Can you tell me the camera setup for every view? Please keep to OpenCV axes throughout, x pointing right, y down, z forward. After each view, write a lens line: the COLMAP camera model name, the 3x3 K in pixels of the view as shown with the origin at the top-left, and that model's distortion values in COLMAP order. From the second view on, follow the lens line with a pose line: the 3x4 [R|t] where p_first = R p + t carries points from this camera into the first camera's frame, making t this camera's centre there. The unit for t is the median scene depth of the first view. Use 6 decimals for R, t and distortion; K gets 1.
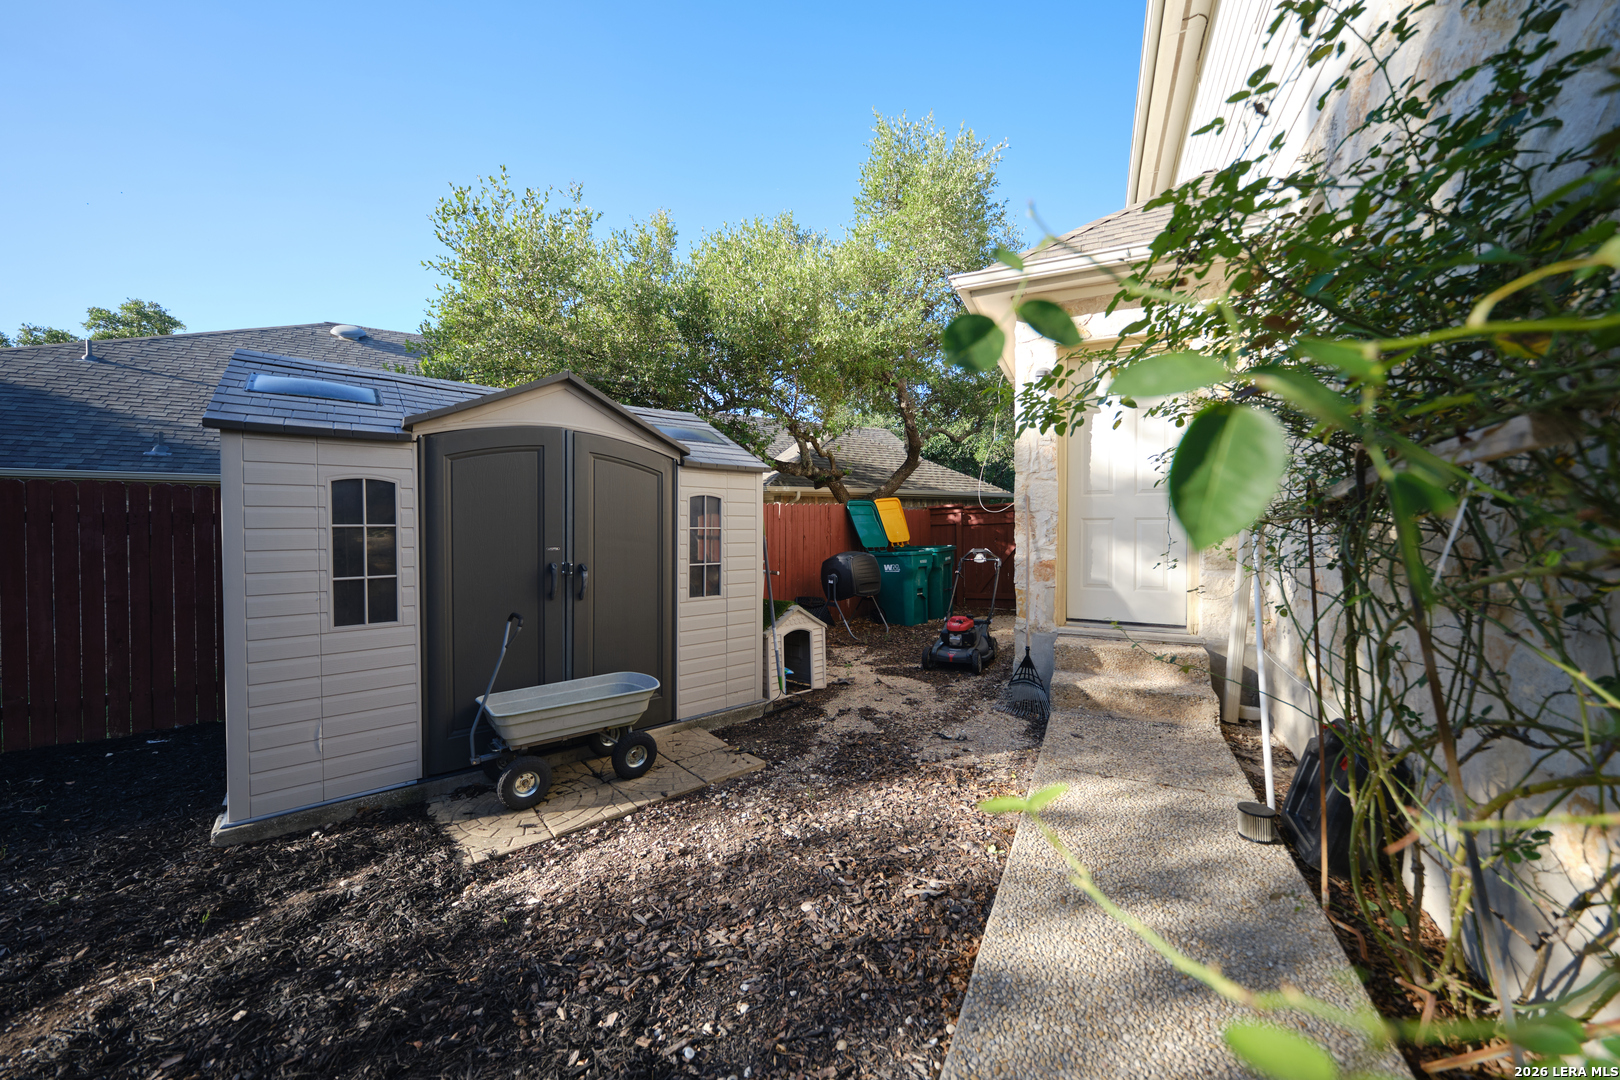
lens RADIAL K [[580.5, 0, 812.5], [0, 580.5, 533.0], [0, 0, 1]] dist [-0.000667, -0.000111]
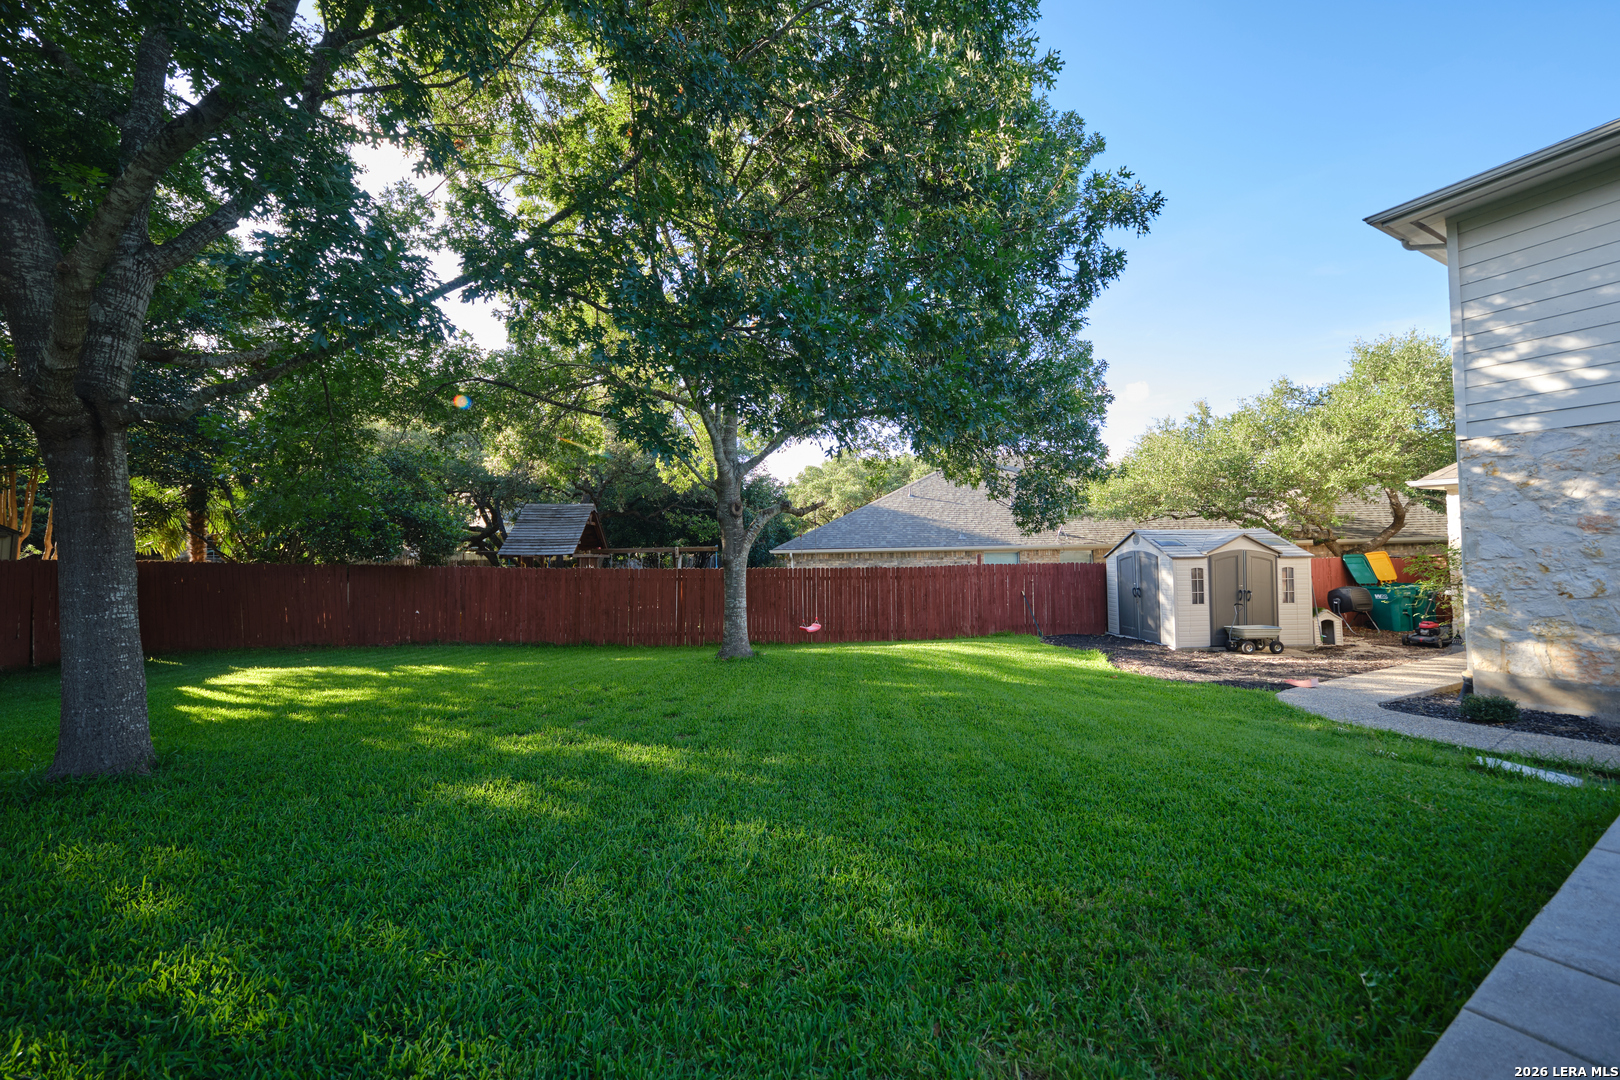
lens RADIAL K [[580.5, 0, 812.5], [0, 580.5, 533.0], [0, 0, 1]] dist [-0.000667, -0.000111]
pose [[0.801220, -0.023594, -0.597904, -0.299220], [0.003400, 0.999386, -0.034881, -0.121736], [0.598360, 0.025914, 0.800808, -2.298673]]
